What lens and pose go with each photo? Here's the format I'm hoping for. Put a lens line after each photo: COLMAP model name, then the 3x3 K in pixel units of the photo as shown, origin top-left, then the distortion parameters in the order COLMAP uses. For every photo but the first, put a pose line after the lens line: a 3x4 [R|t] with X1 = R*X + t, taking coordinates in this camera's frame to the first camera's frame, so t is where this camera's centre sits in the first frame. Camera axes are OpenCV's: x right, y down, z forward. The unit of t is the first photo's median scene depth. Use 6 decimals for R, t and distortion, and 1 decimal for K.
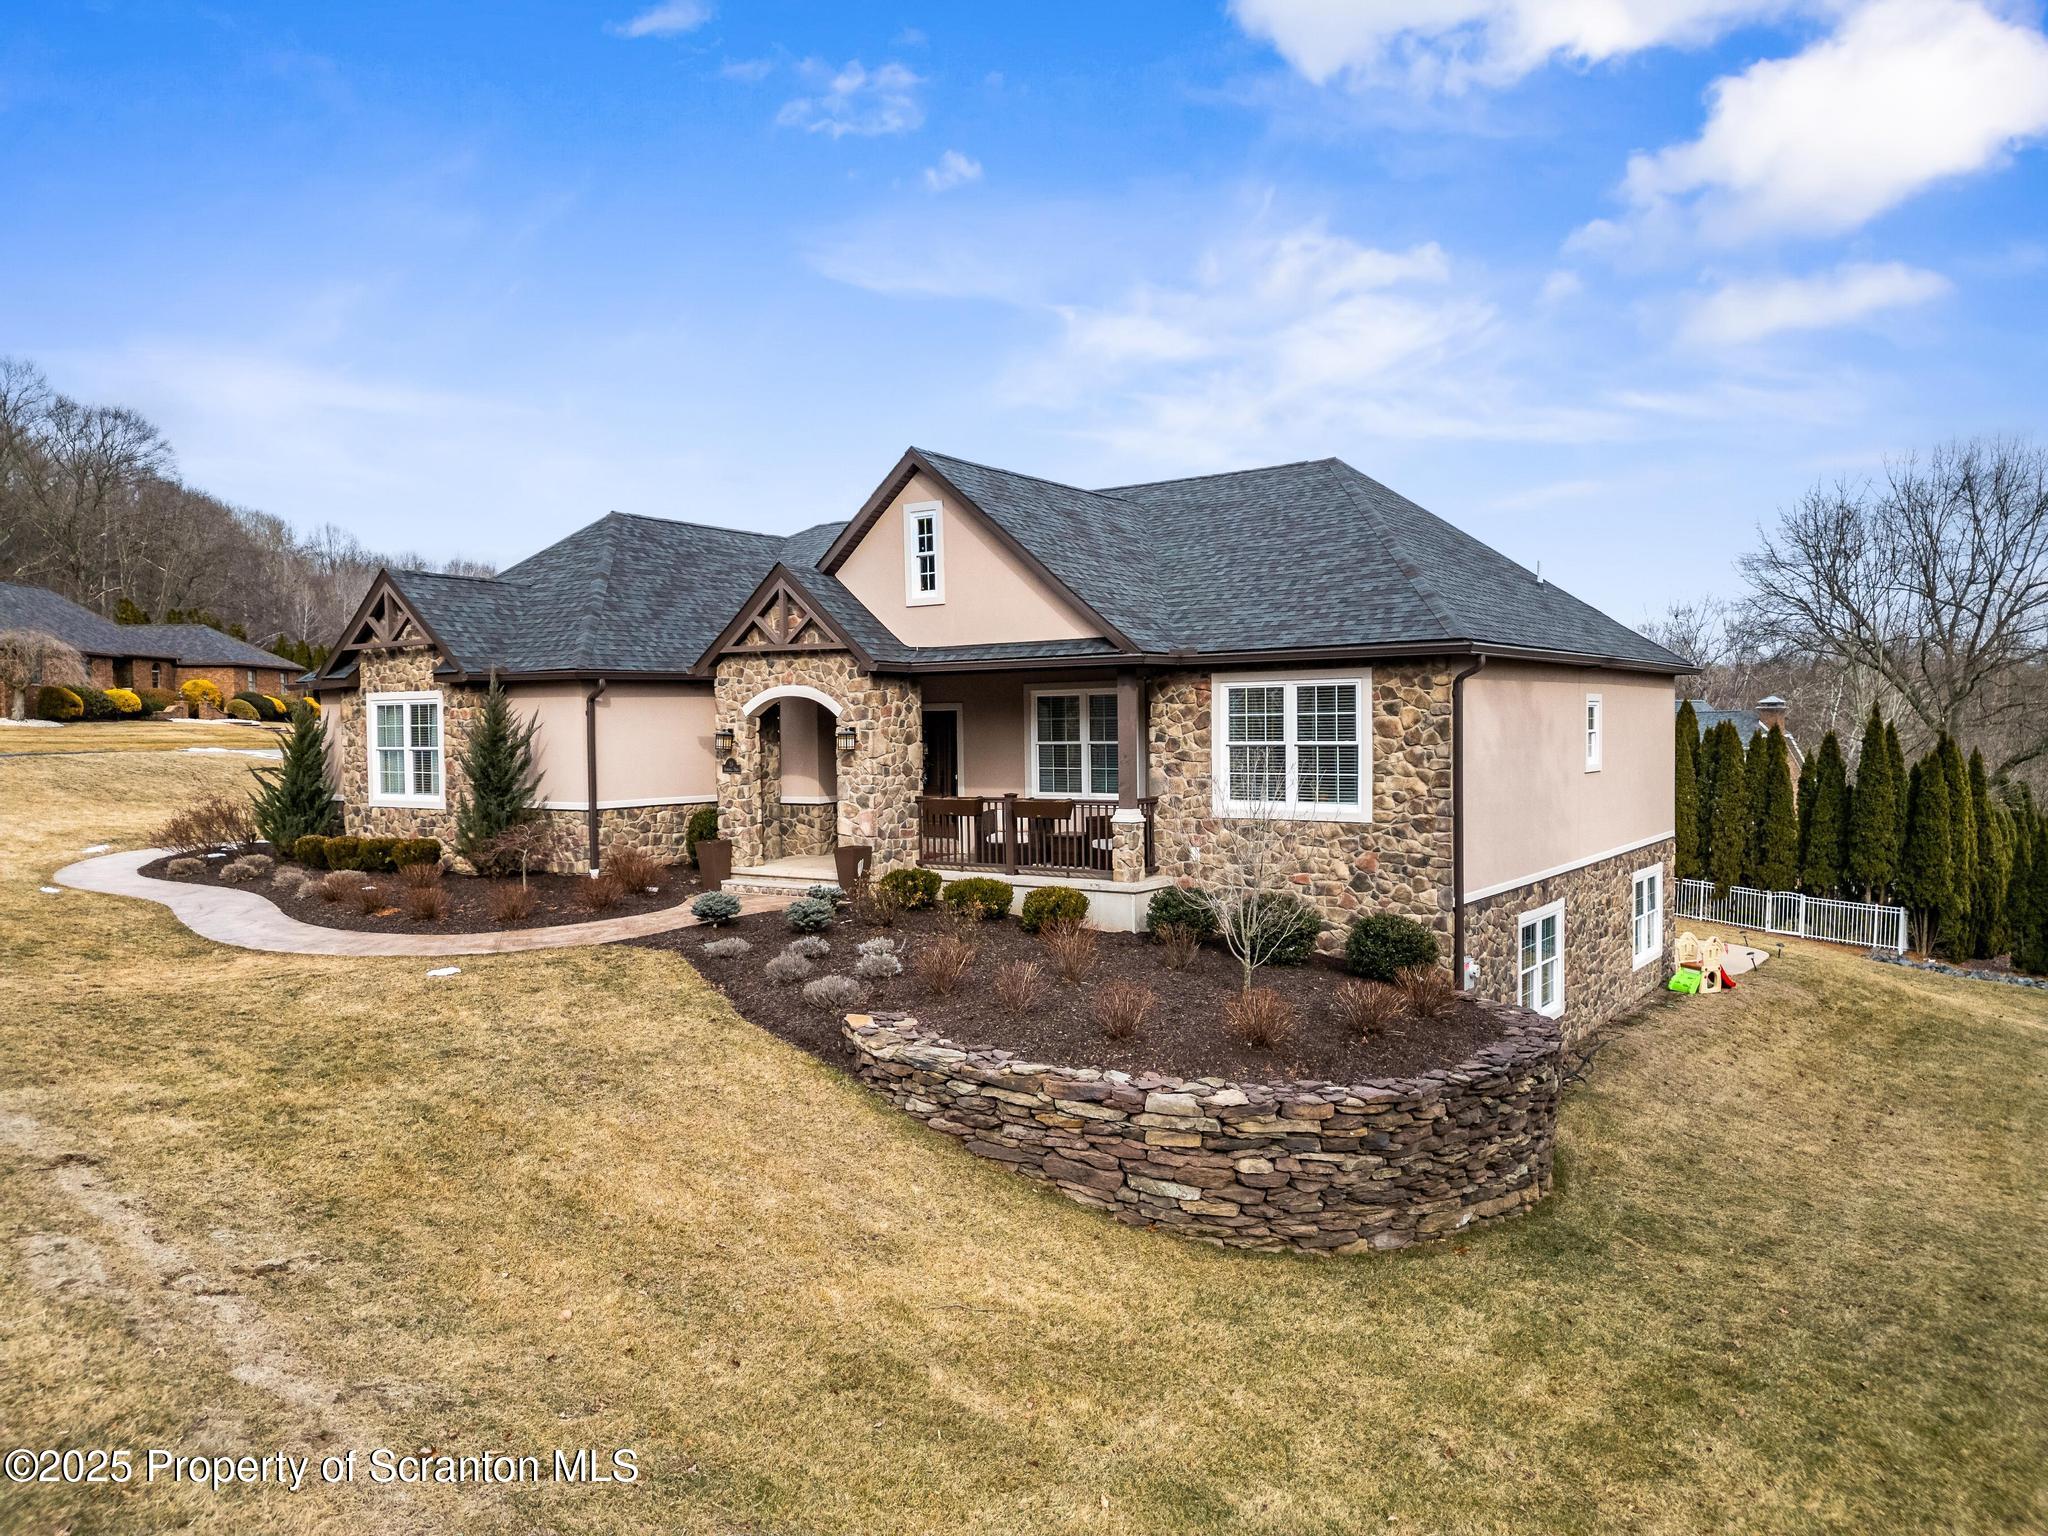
lens RADIAL K [[1434.8, 0, 1009.8], [0, 1434.8, 739.5], [0, 0, 1]] dist [0.069688, -0.090708]
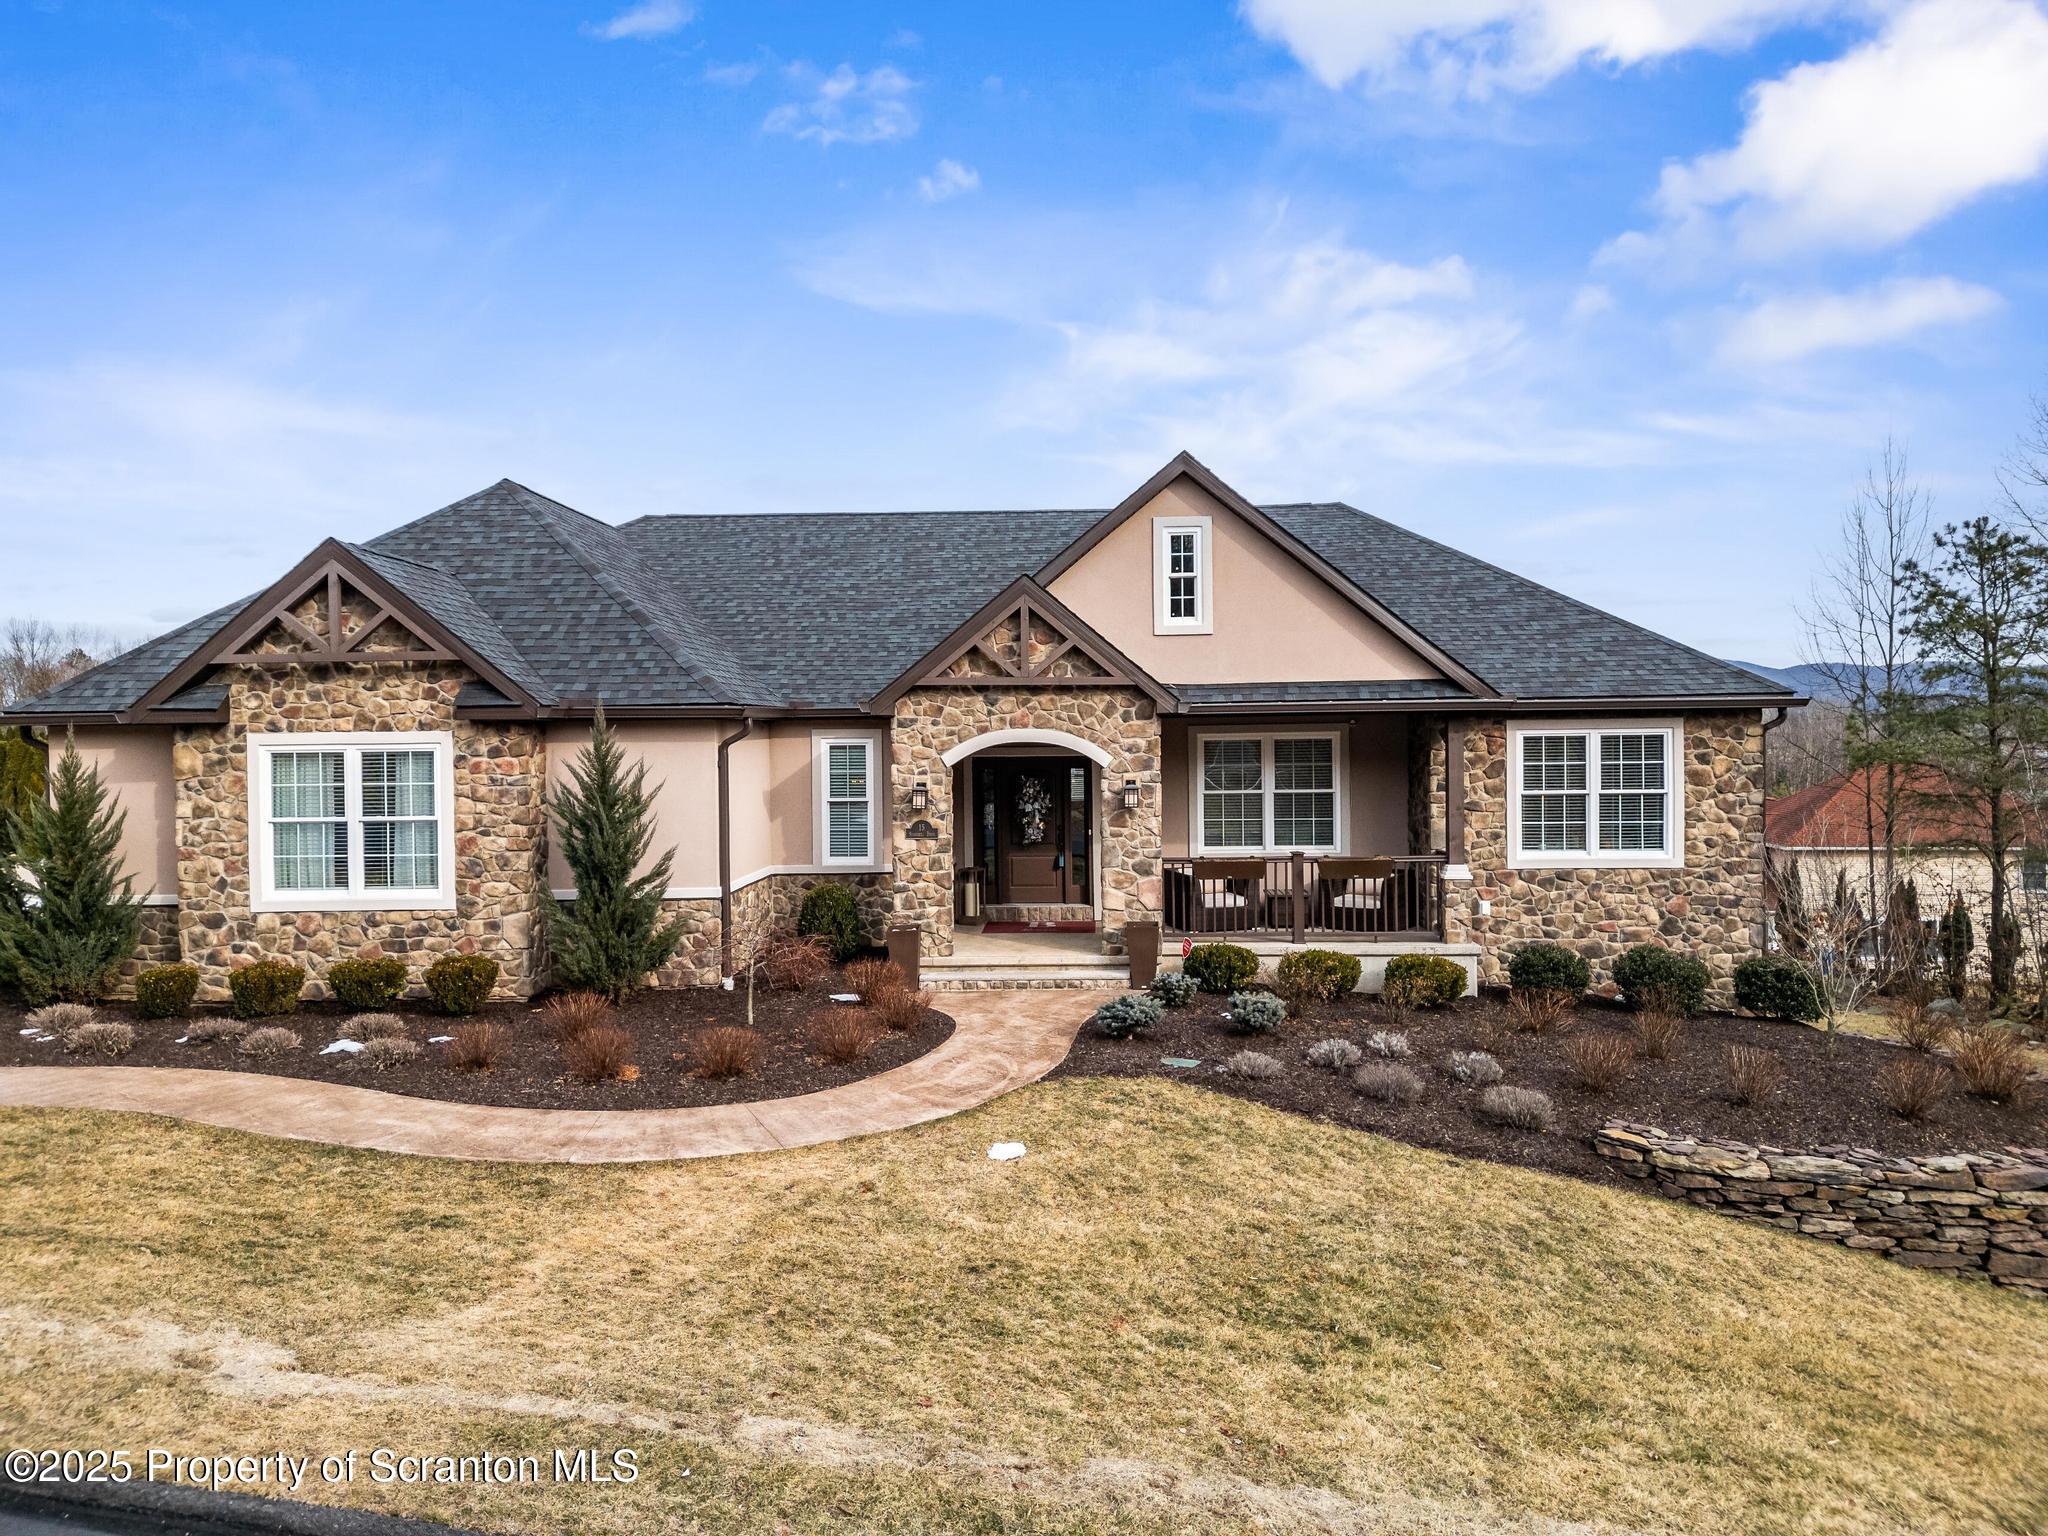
lens RADIAL K [[1428.2, 0, 1019.6], [0, 1428.2, 762.5], [0, 0, 1]] dist [0.081827, -0.073643]
pose [[0.830197, -0.010231, 0.557376, -0.672514], [0.008054, 0.999947, 0.006358, -0.026384], [-0.557411, -0.000789, 0.830236, 0.374317]]
